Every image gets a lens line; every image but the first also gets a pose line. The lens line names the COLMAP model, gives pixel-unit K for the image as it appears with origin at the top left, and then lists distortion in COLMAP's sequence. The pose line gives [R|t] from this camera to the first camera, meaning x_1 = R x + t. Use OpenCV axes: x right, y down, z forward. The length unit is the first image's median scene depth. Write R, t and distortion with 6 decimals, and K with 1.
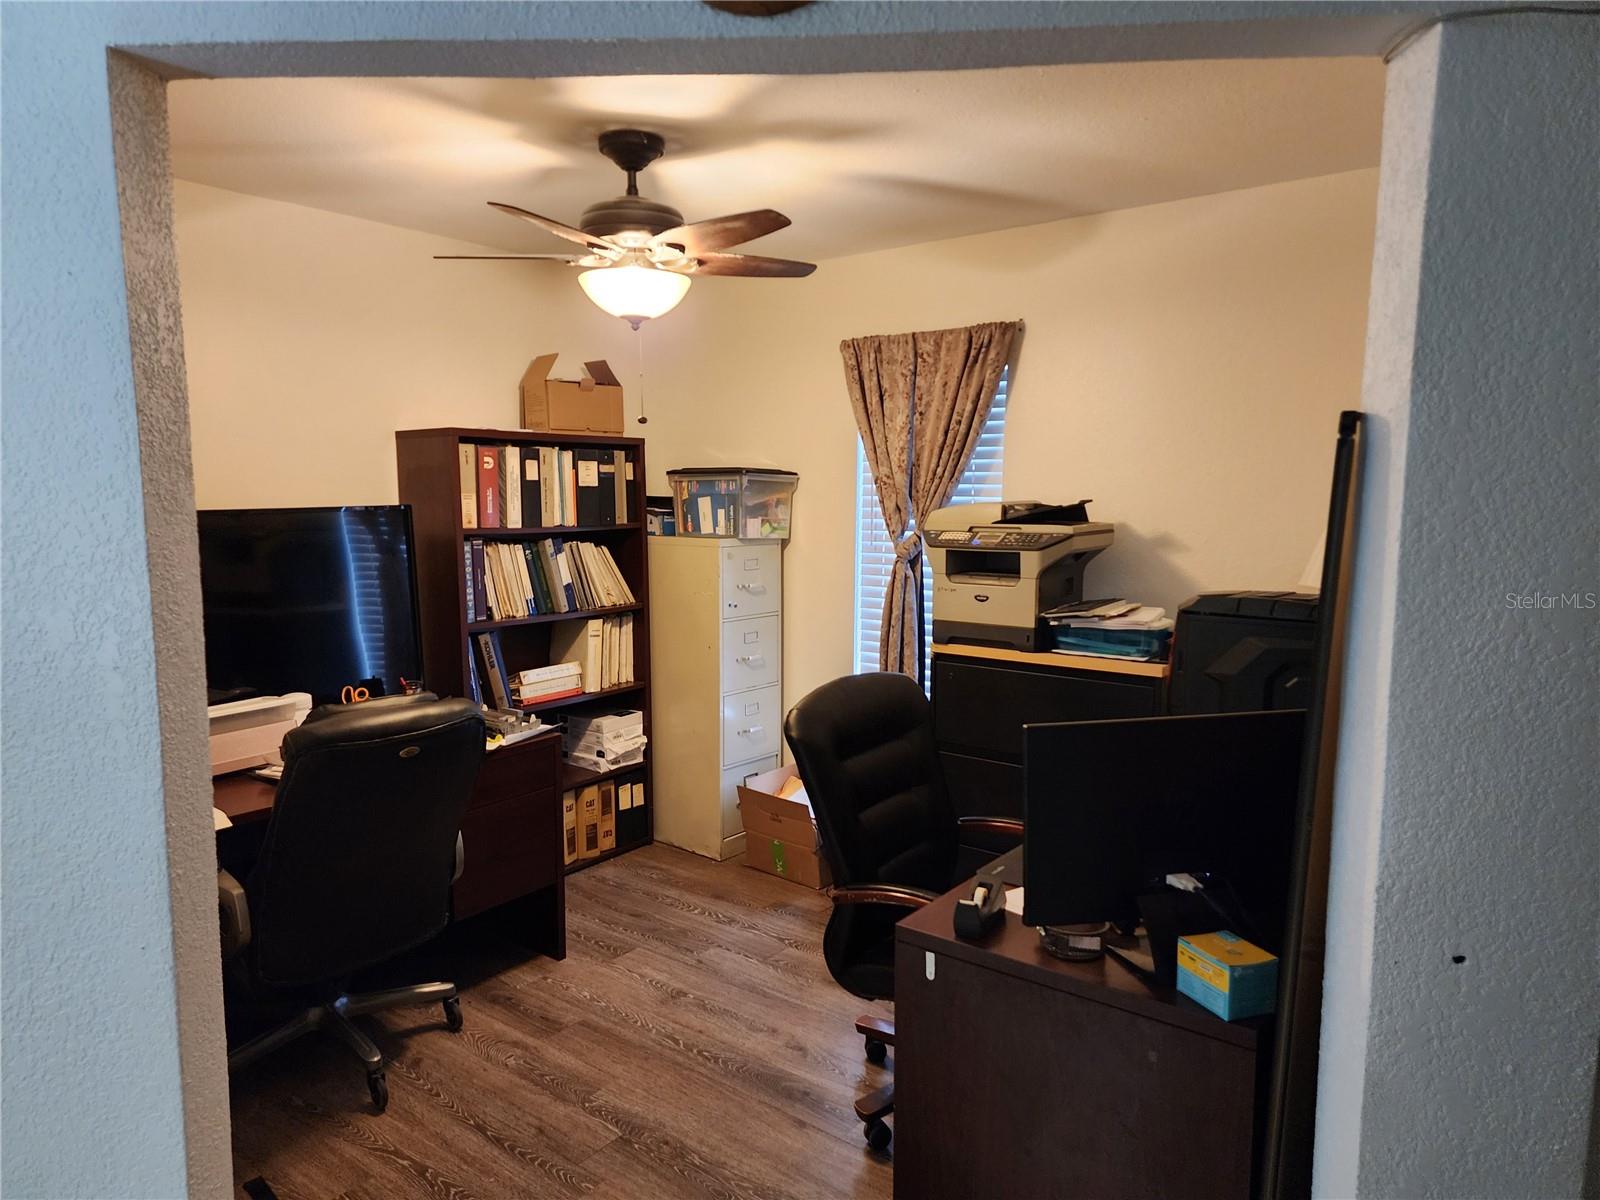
lens RADIAL K [[1073.8, 0, 783.4], [0, 1073.8, 615.7], [0, 0, 1]] dist [0.153057, -0.000470]
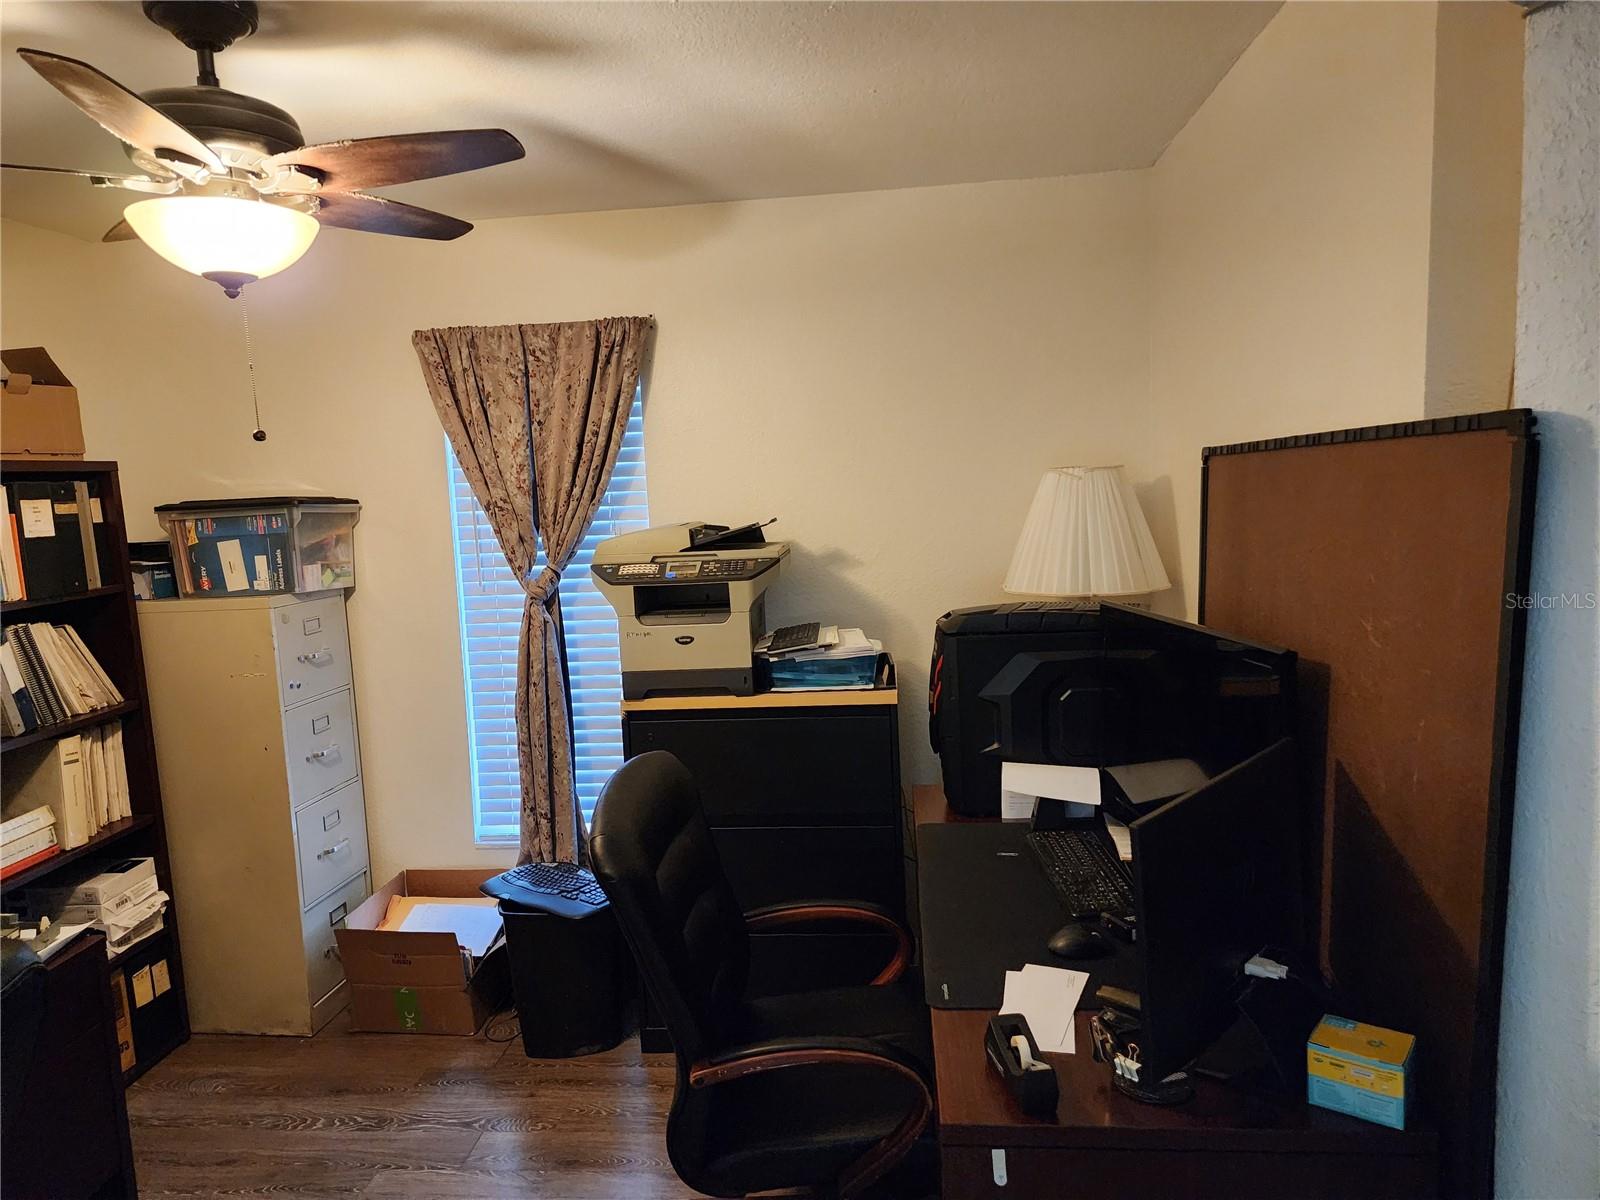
lens RADIAL K [[1074.3, 0, 802.8], [0, 1074.3, 607.0], [0, 0, 1]] dist [0.081940, -0.079407]
pose [[0.841122, -0.102898, 0.530967, -0.152028], [0.111794, 0.993611, 0.015459, -0.037411], [-0.529166, 0.046356, 0.847251, 0.200938]]
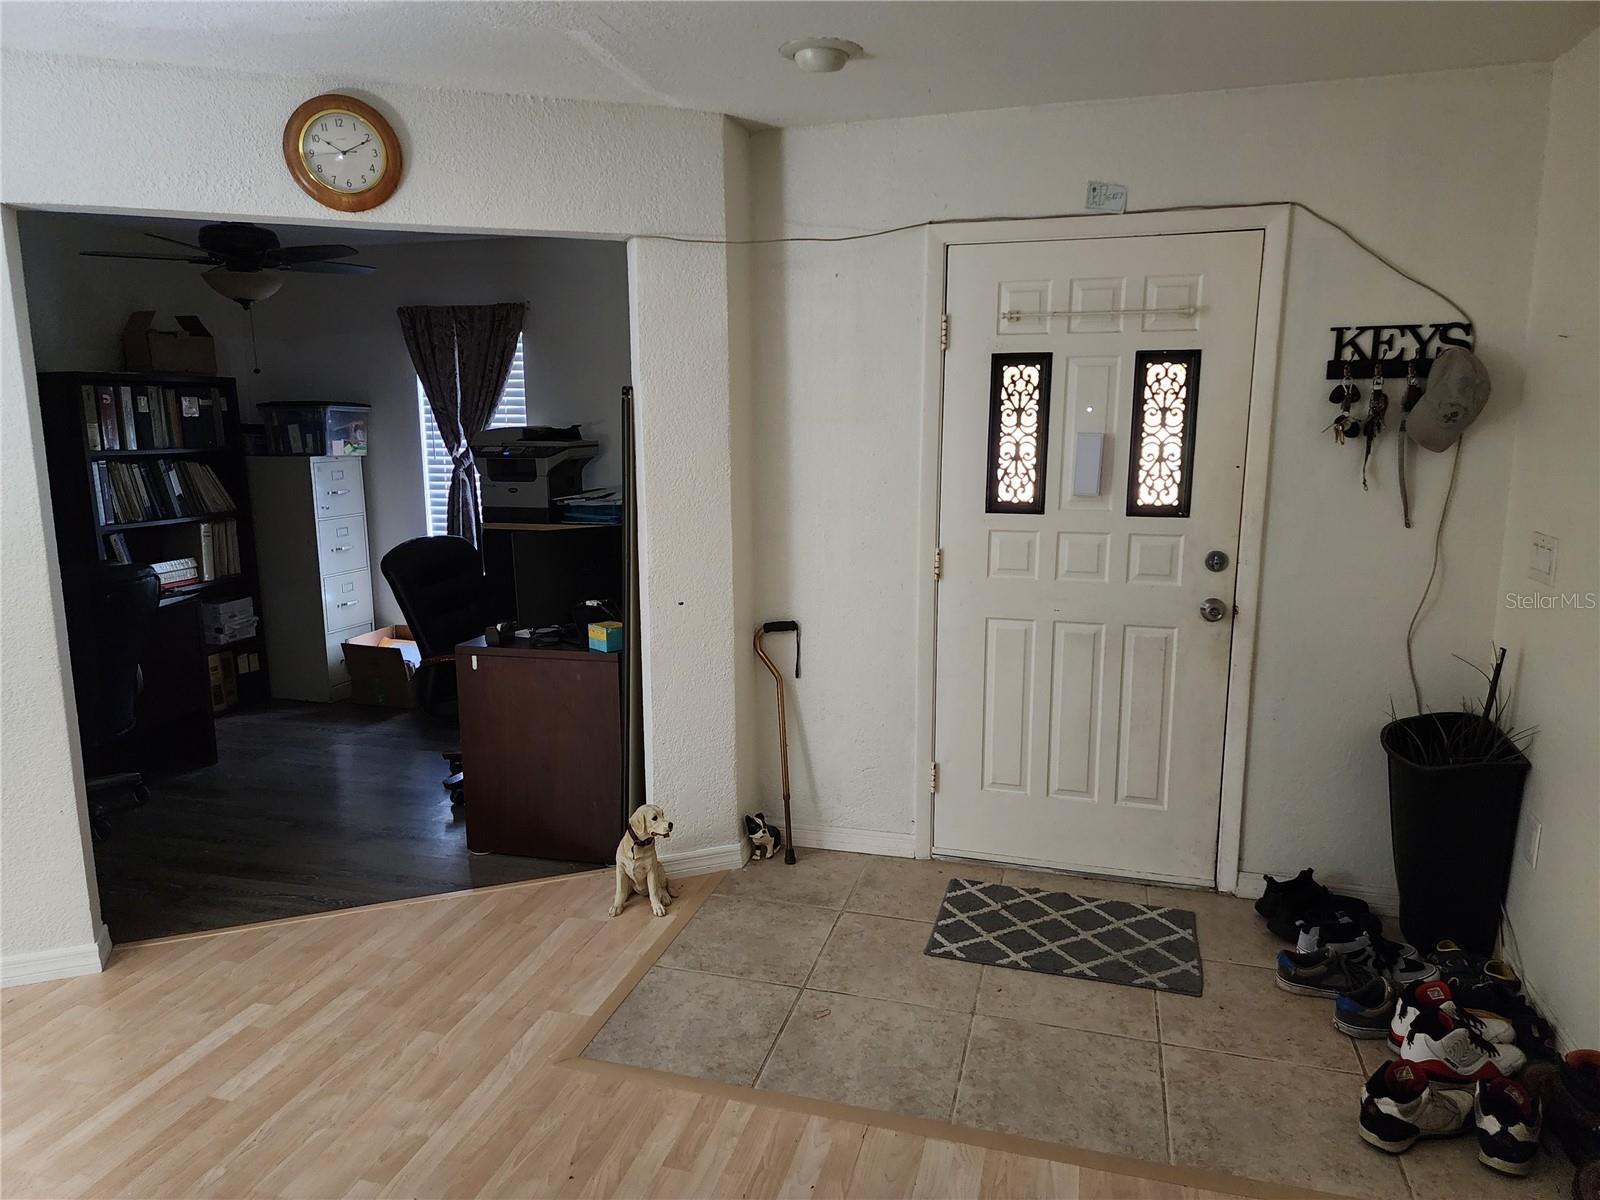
lens RADIAL K [[1067.4, 0, 798.8], [0, 1067.4, 597.4], [0, 0, 1]] dist [0.087821, -0.072594]
pose [[0.922892, -0.073772, 0.377926, -0.022959], [0.055565, 0.996718, 0.058871, 0.056233], [-0.381029, -0.033332, 0.923962, -0.462437]]
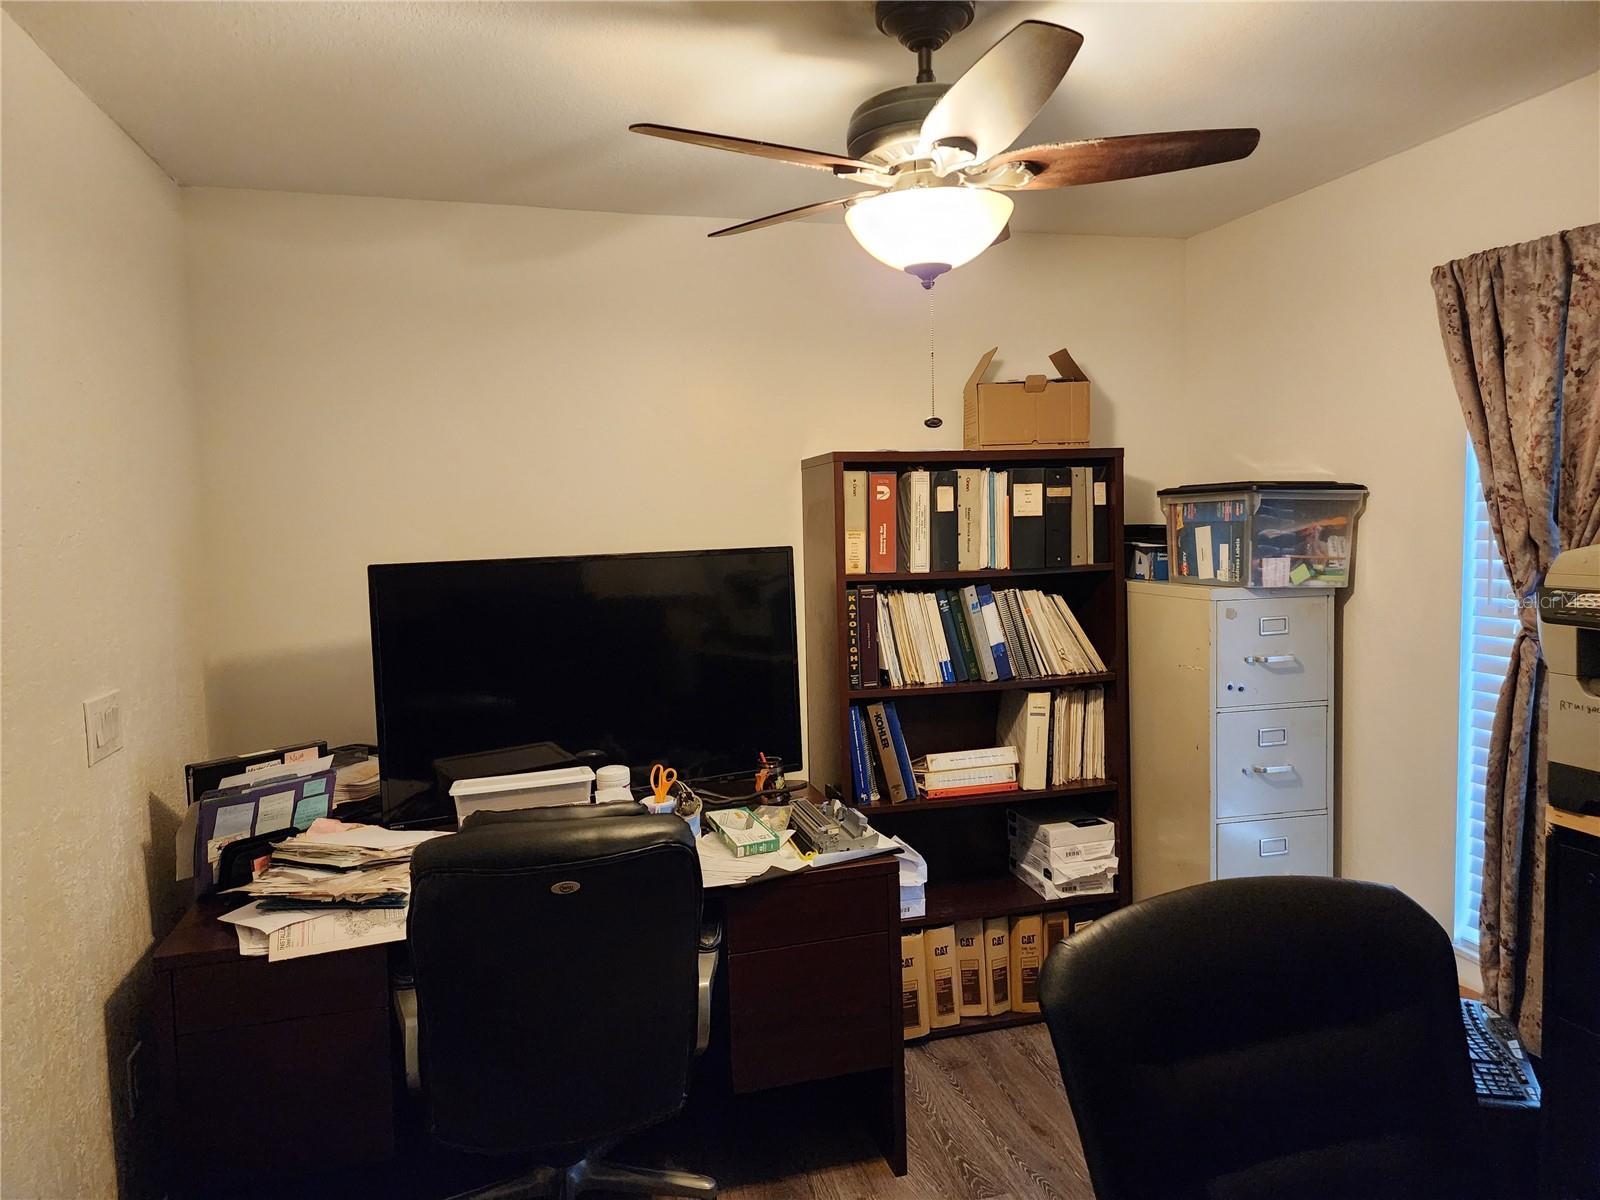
lens RADIAL K [[1069.5, 0, 799.2], [0, 1069.5, 587.8], [0, 0, 1]] dist [0.109866, -0.091963]
pose [[0.805136, 0.019662, -0.592764, 0.140220], [-0.046218, 0.998491, -0.029656, -0.041074], [0.591287, 0.051274, 0.804830, 0.310737]]
